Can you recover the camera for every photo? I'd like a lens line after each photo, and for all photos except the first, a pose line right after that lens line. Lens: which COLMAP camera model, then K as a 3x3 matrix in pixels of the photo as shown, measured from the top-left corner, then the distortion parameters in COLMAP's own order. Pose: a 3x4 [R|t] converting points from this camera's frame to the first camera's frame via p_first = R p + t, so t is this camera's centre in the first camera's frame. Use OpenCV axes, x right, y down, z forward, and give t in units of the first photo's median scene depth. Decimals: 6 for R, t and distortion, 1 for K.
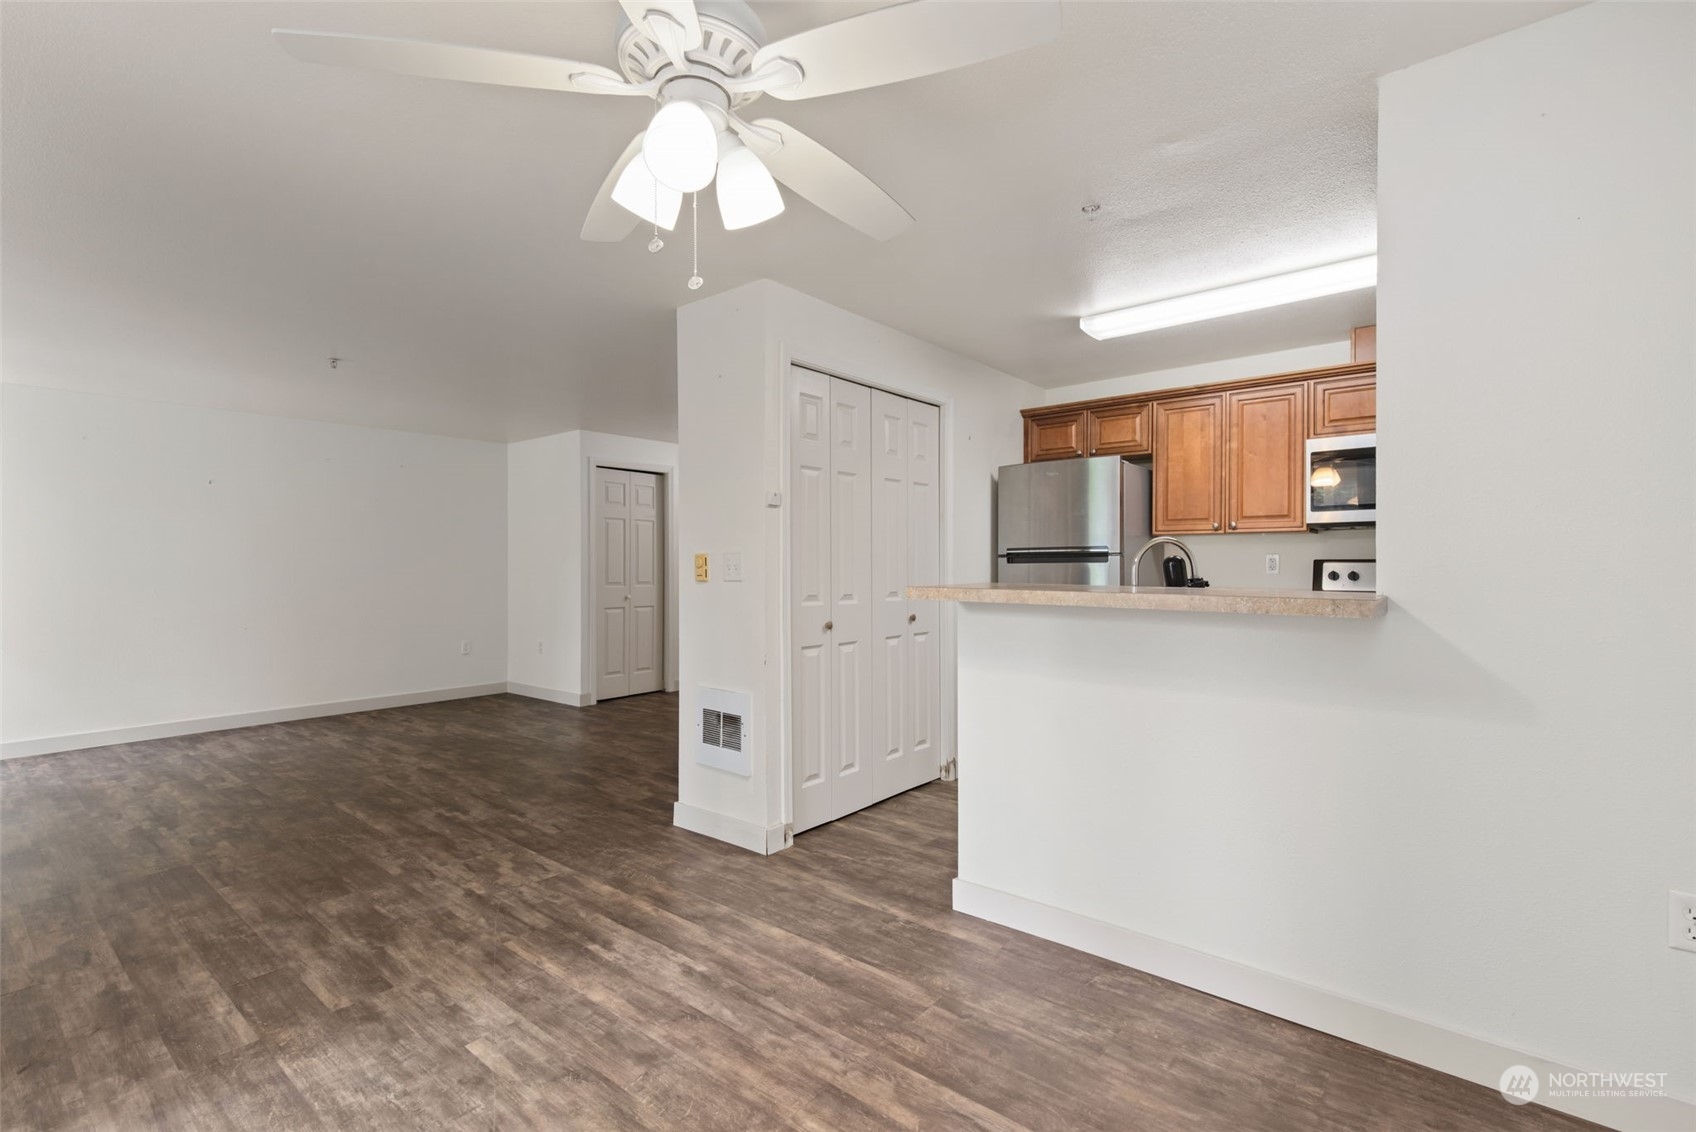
lens RADIAL K [[766.2, 0, 855.4], [0, 766.2, 568.1], [0, 0, 1]] dist [0.011413, -0.000882]
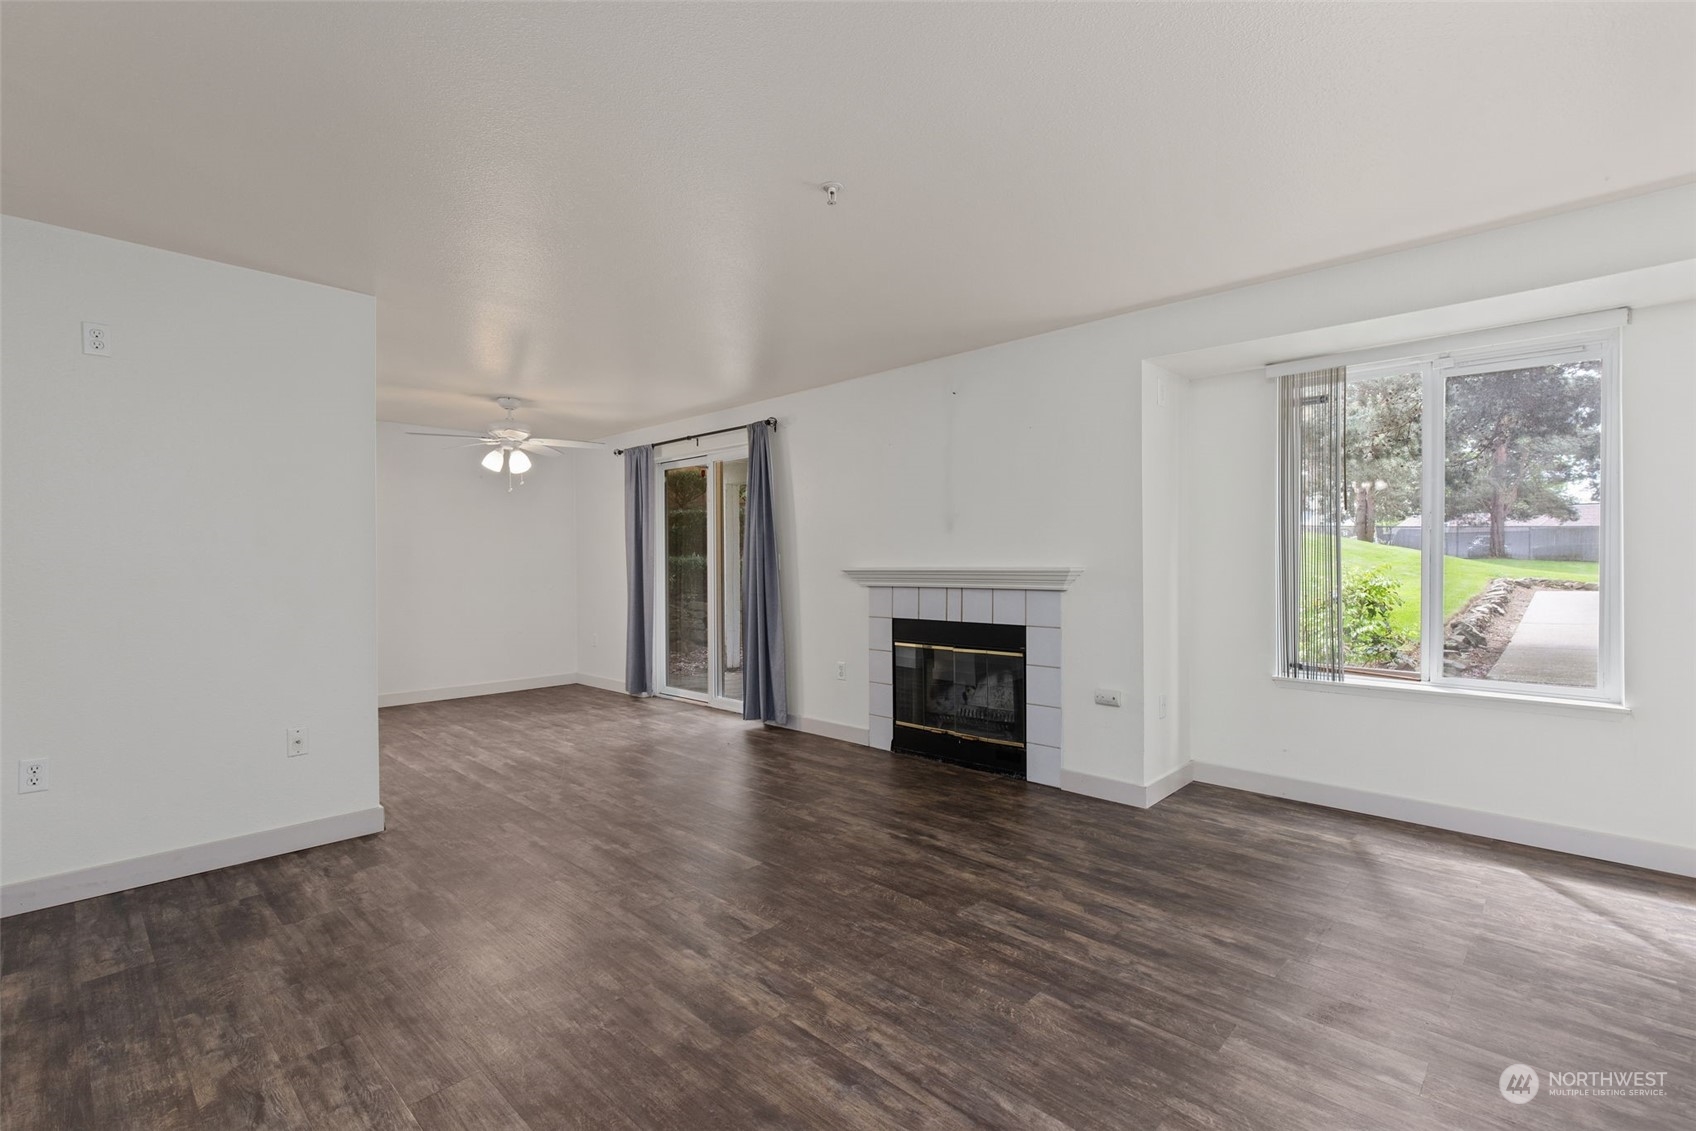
lens RADIAL K [[766.2, 0, 857.8], [0, 766.2, 569.1], [0, 0, 1]] dist [0.011413, -0.000882]
pose [[-0.997100, 0.010177, 0.075414, -0.922401], [0.010863, 0.999903, 0.008681, 0.002360], [-0.075319, 0.009475, -0.997115, 1.950336]]
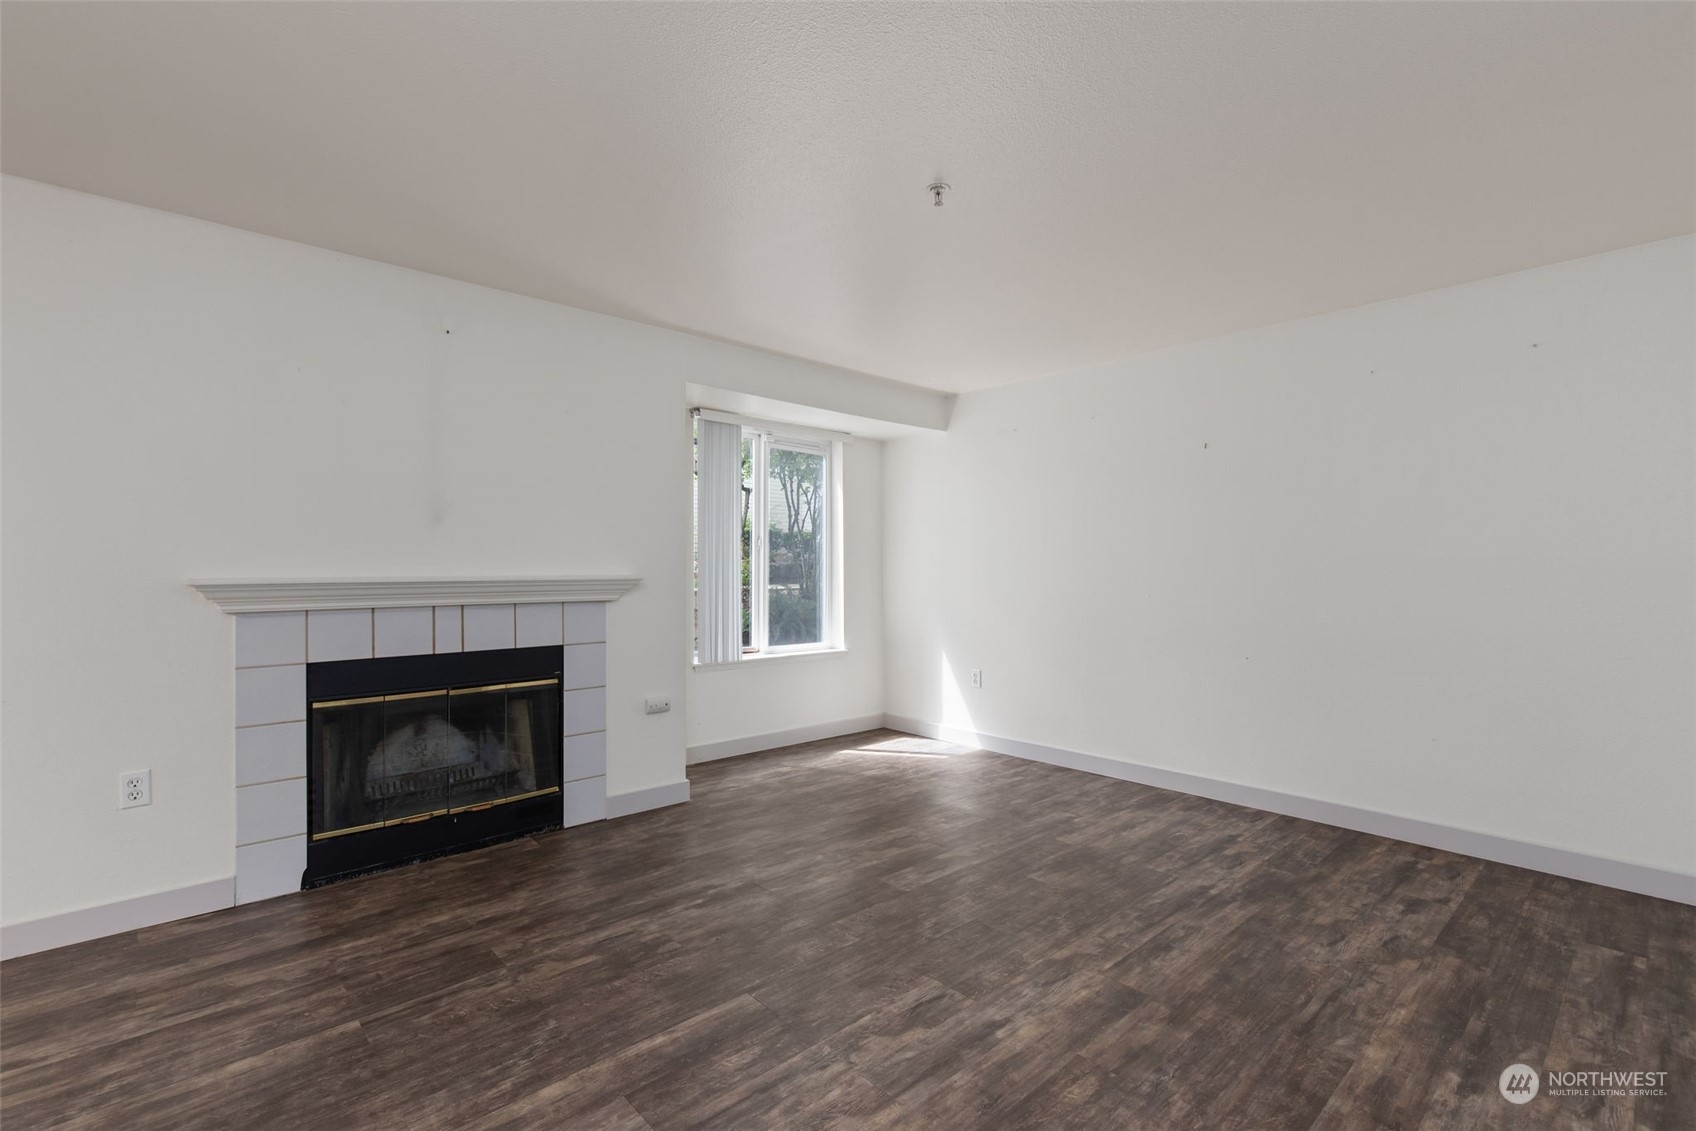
lens RADIAL K [[766.2, 0, 854.5], [0, 766.2, 563.8], [0, 0, 1]] dist [0.011413, -0.000882]
pose [[-0.142236, 0.000316, -0.989833, -0.153652], [-0.000296, 1.000000, 0.000361, -0.004182], [0.989833, 0.000344, -0.142236, 1.275562]]
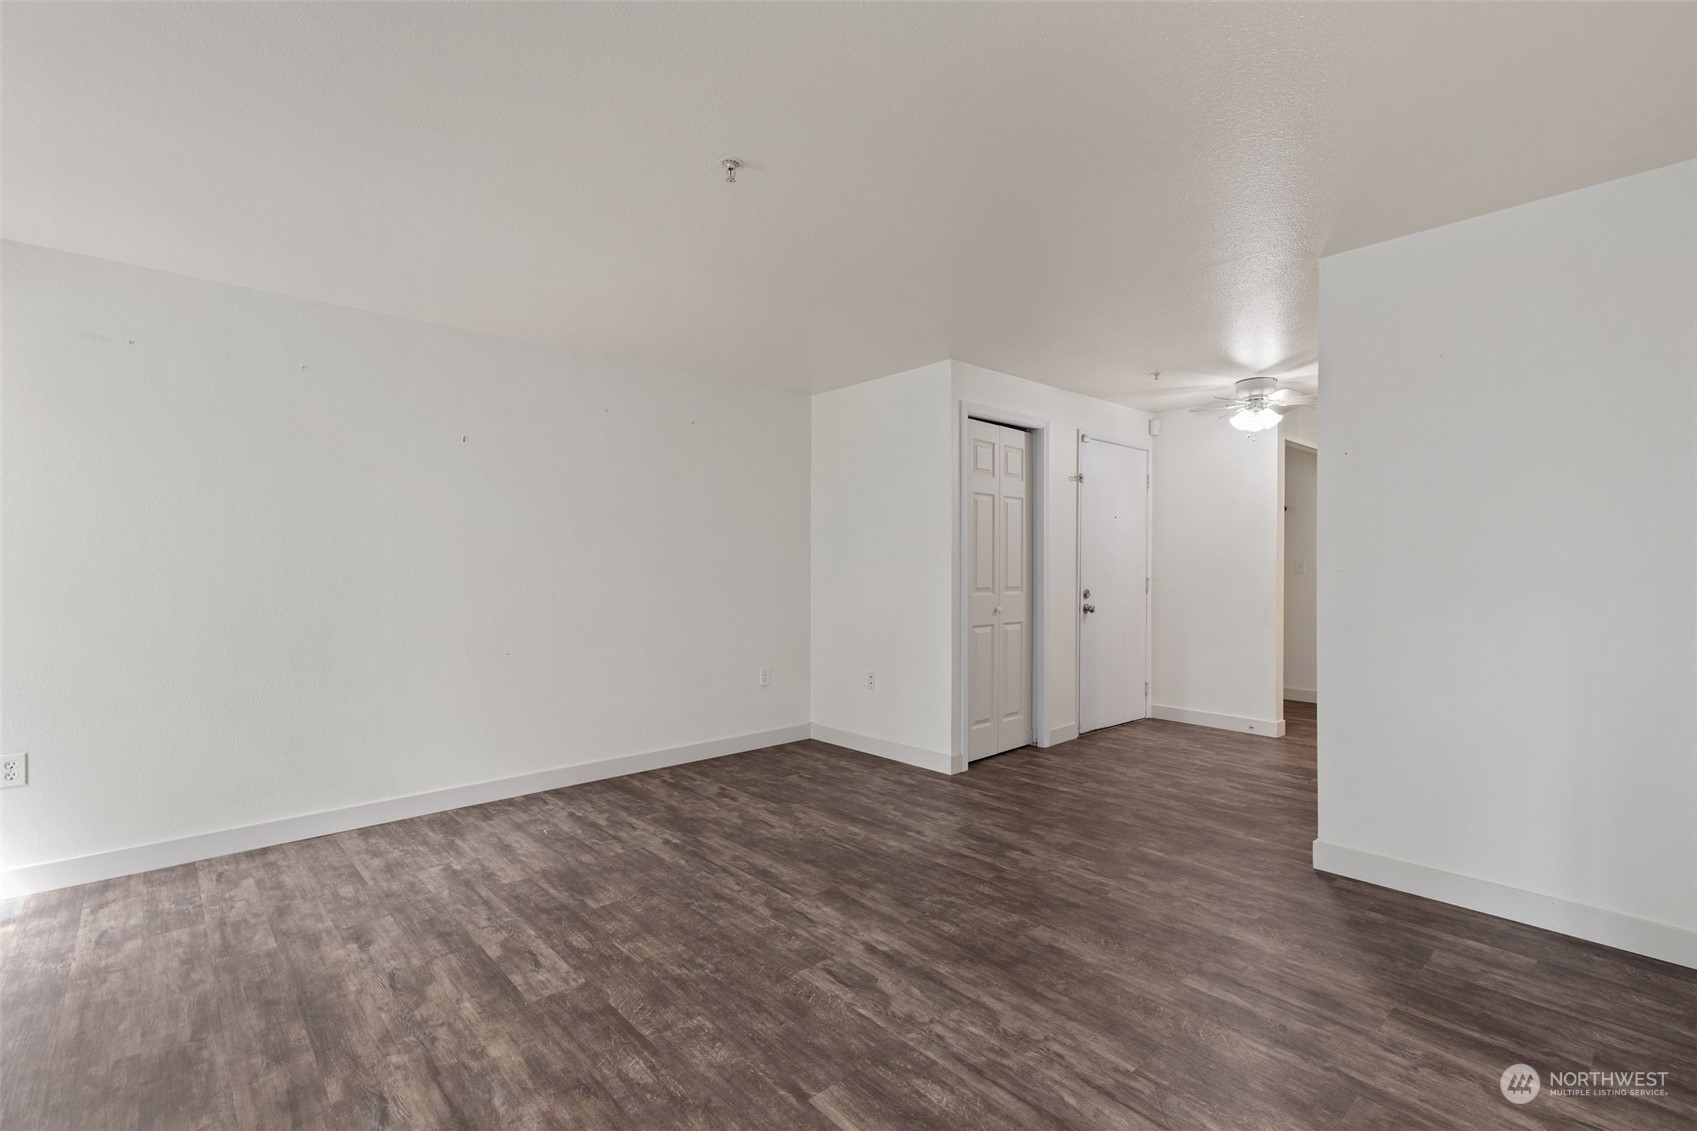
lens RADIAL K [[766.7, 0, 863.3], [0, 766.7, 568.3], [0, 0, 1]] dist [0.011413, -0.000882]
pose [[0.989947, 0.003302, -0.141400, -0.645106], [-0.002942, 0.999992, 0.002753, -0.000507], [0.141408, -0.002310, 0.989949, 0.625373]]
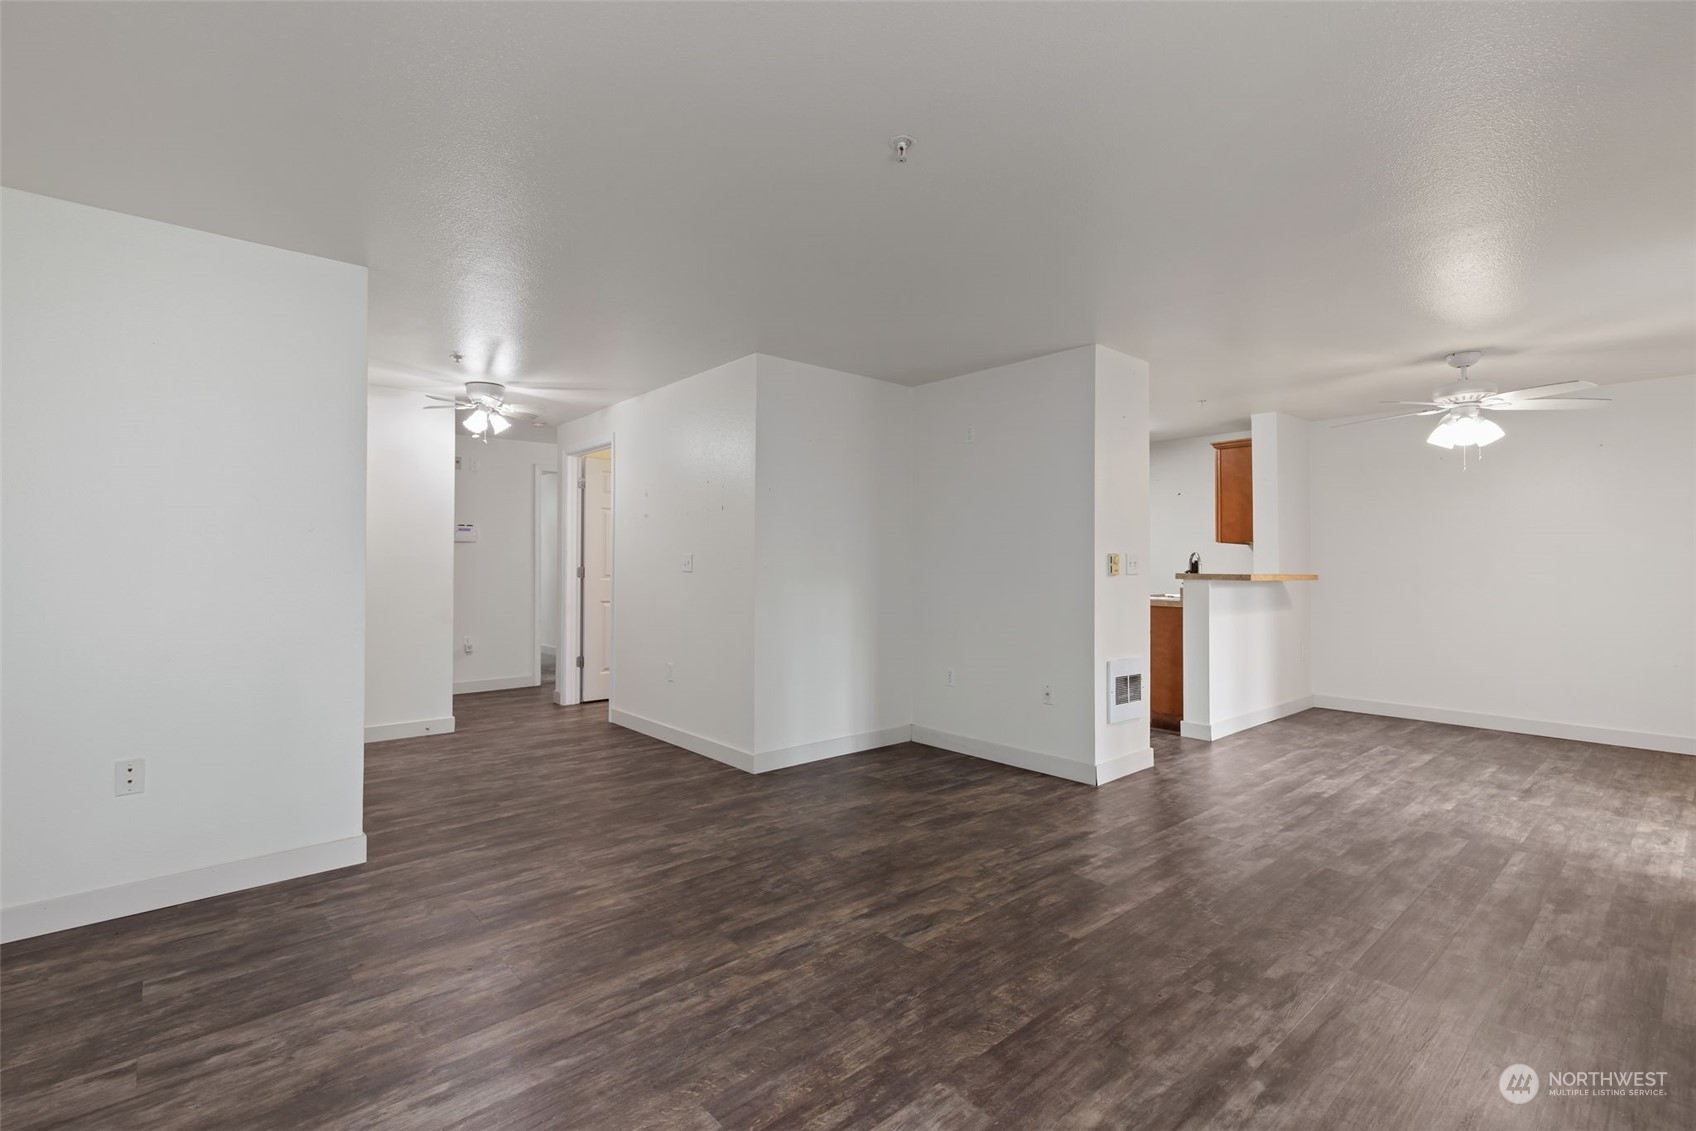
lens RADIAL K [[766.2, 0, 863.6], [0, 766.2, 552.6], [0, 0, 1]] dist [0.011413, -0.000882]
pose [[0.152618, 0.020675, 0.988069, -1.466674], [0.000235, 0.999780, -0.020957, 0.005634], [-0.988285, 0.003431, 0.152580, 1.187327]]
